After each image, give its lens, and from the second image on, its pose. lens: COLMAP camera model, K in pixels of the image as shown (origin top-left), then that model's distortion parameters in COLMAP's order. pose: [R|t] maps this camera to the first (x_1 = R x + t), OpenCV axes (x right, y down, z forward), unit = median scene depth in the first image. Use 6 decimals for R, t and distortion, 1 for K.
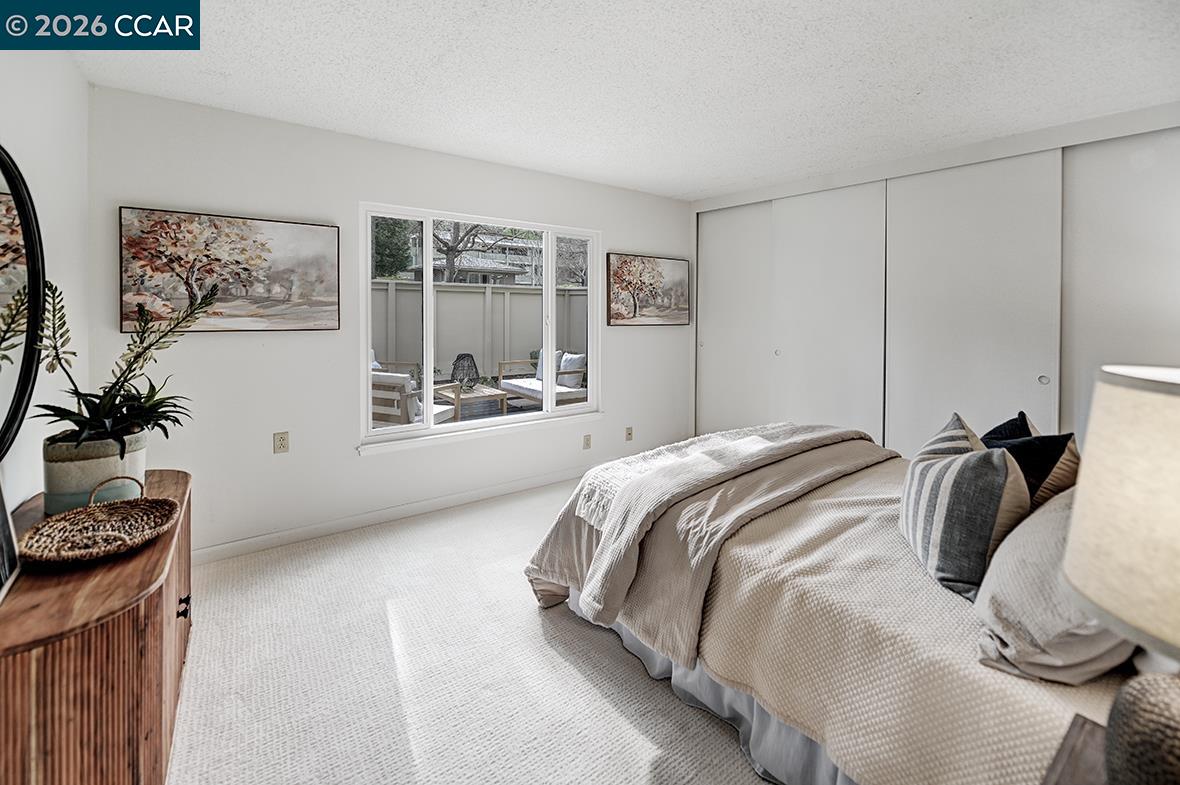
lens RADIAL K [[457.5, 0, 588.8], [0, 457.5, 358.1], [0, 0, 1]] dist [-0.027464, 0.000014]
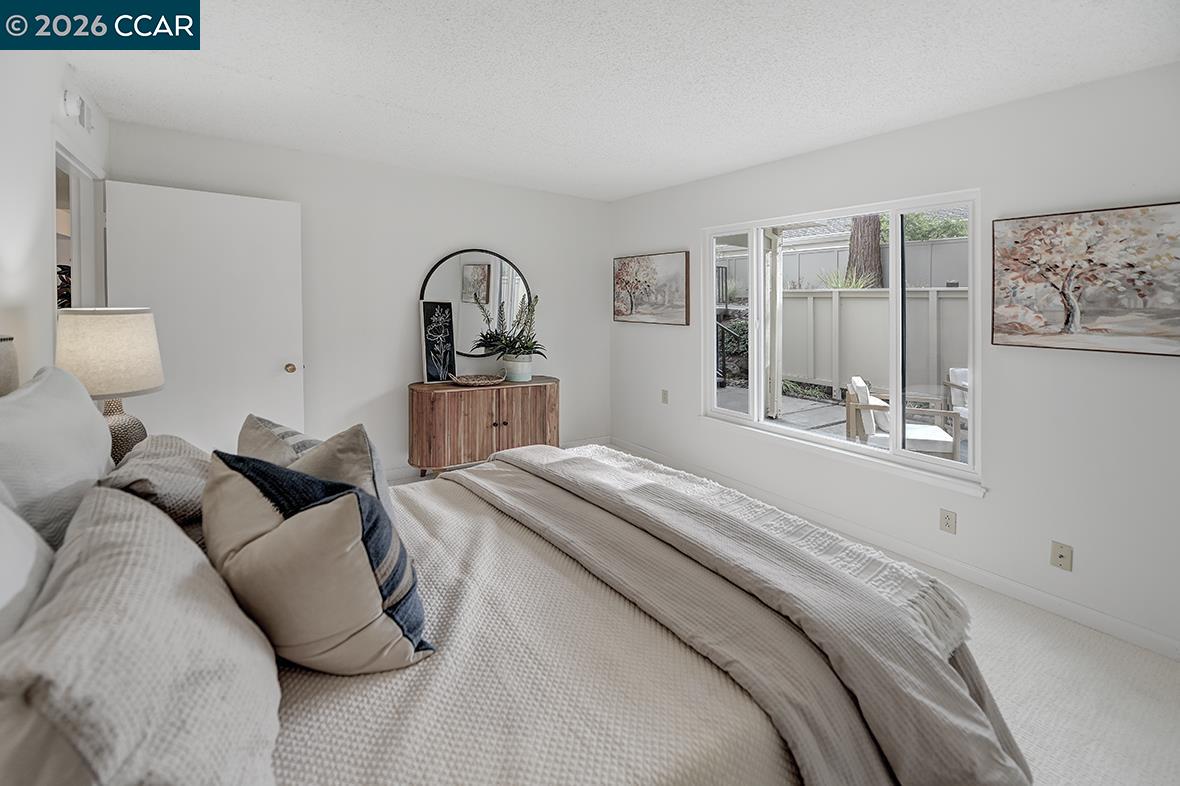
lens RADIAL K [[508.3, 0, 596.6], [0, 508.3, 394.0], [0, 0, 1]] dist [-0.013446, -0.000003]
pose [[0.004597, 0.157254, -0.987547, 0.663551], [-0.129496, 0.979336, 0.155344, -0.040401], [0.991569, 0.127170, 0.024866, 0.459332]]
